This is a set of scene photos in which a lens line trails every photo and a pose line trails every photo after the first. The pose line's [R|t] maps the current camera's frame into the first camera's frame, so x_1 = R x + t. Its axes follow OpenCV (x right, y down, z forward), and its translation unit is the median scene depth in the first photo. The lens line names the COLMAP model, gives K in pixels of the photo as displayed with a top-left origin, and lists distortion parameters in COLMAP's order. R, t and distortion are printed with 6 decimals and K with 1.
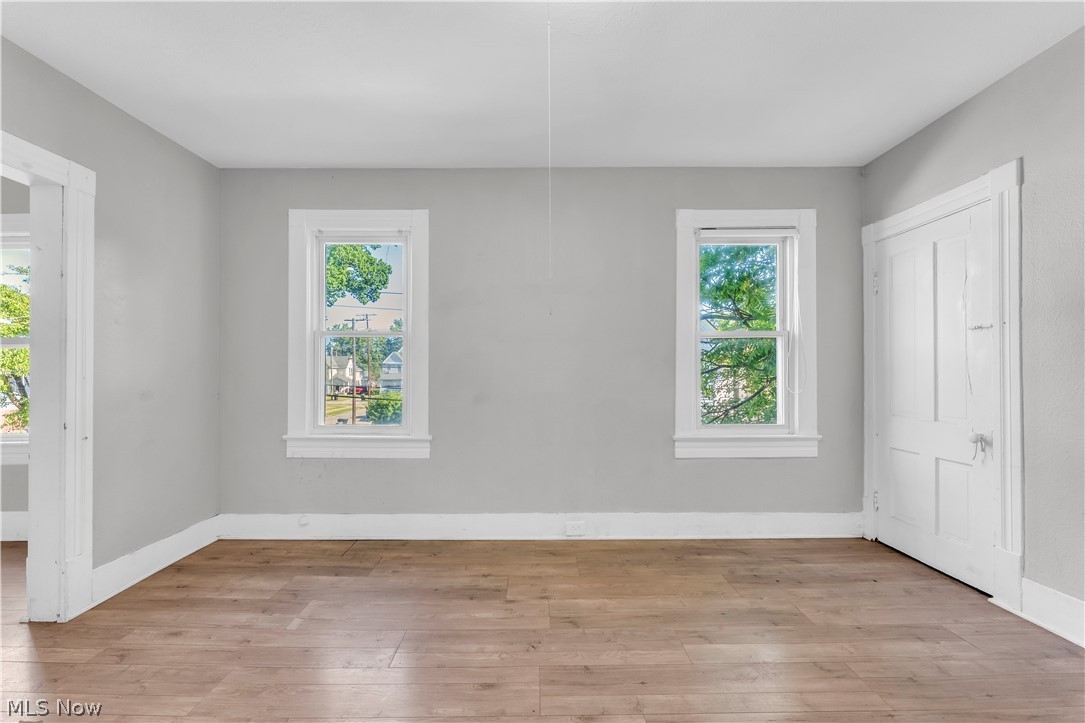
lens RADIAL K [[443.2, 0, 537.8], [0, 443.2, 371.6], [0, 0, 1]] dist [0.002686, 0.000328]
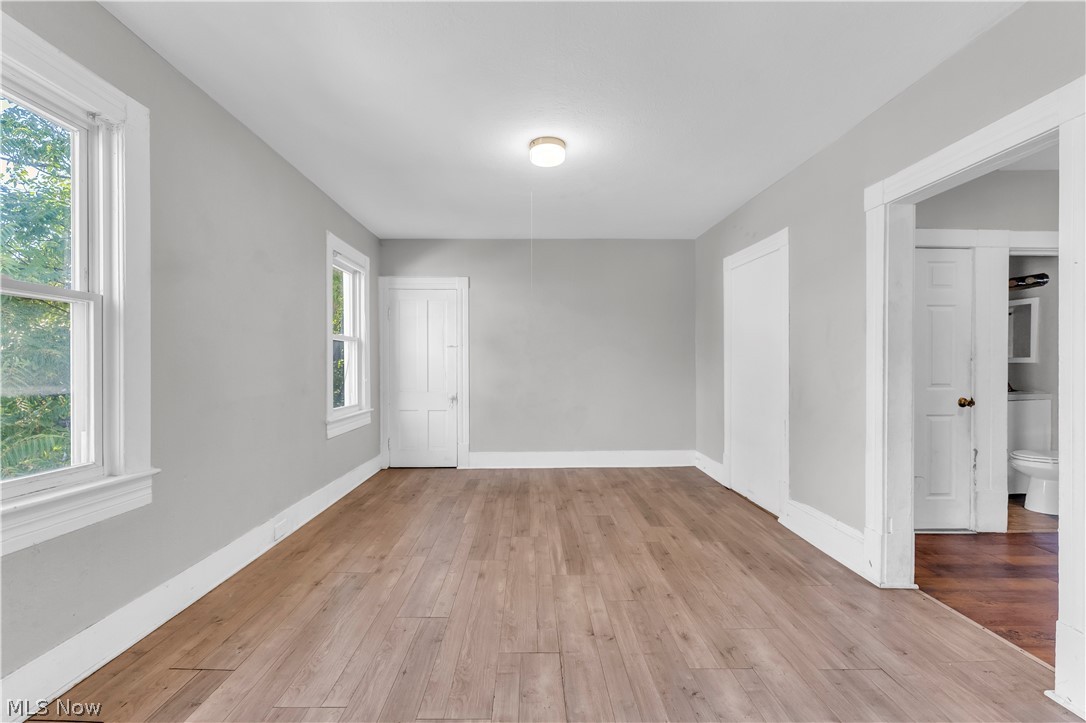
lens RADIAL K [[443.6, 0, 539.0], [0, 443.6, 365.8], [0, 0, 1]] dist [0.002686, 0.000328]
pose [[-0.019913, 0.002260, 0.999799, -1.033073], [-0.001967, 0.999995, -0.002299, 0.001070], [-0.999800, -0.002012, -0.019909, 0.533607]]
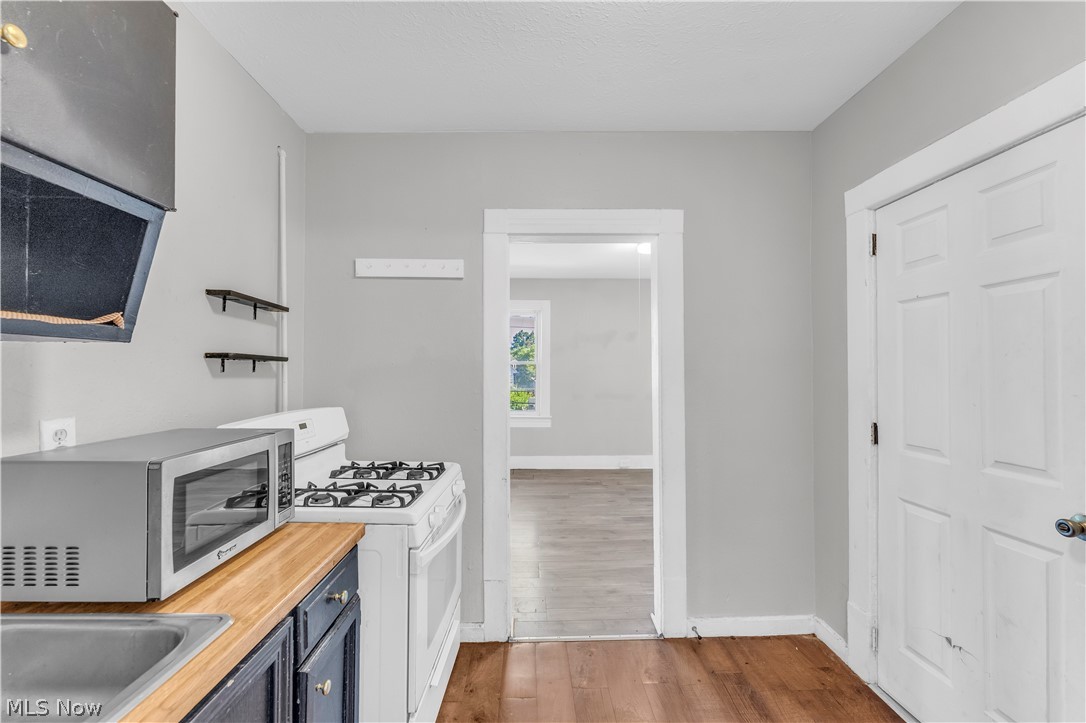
lens RADIAL K [[443.6, 0, 542.3], [0, 443.6, 367.2], [0, 0, 1]] dist [0.002686, 0.000328]
pose [[0.999508, 0.001583, 0.031324, -0.398591], [-0.001357, 0.999973, -0.007219, -0.064622], [-0.031335, 0.007172, 0.999483, -1.110504]]
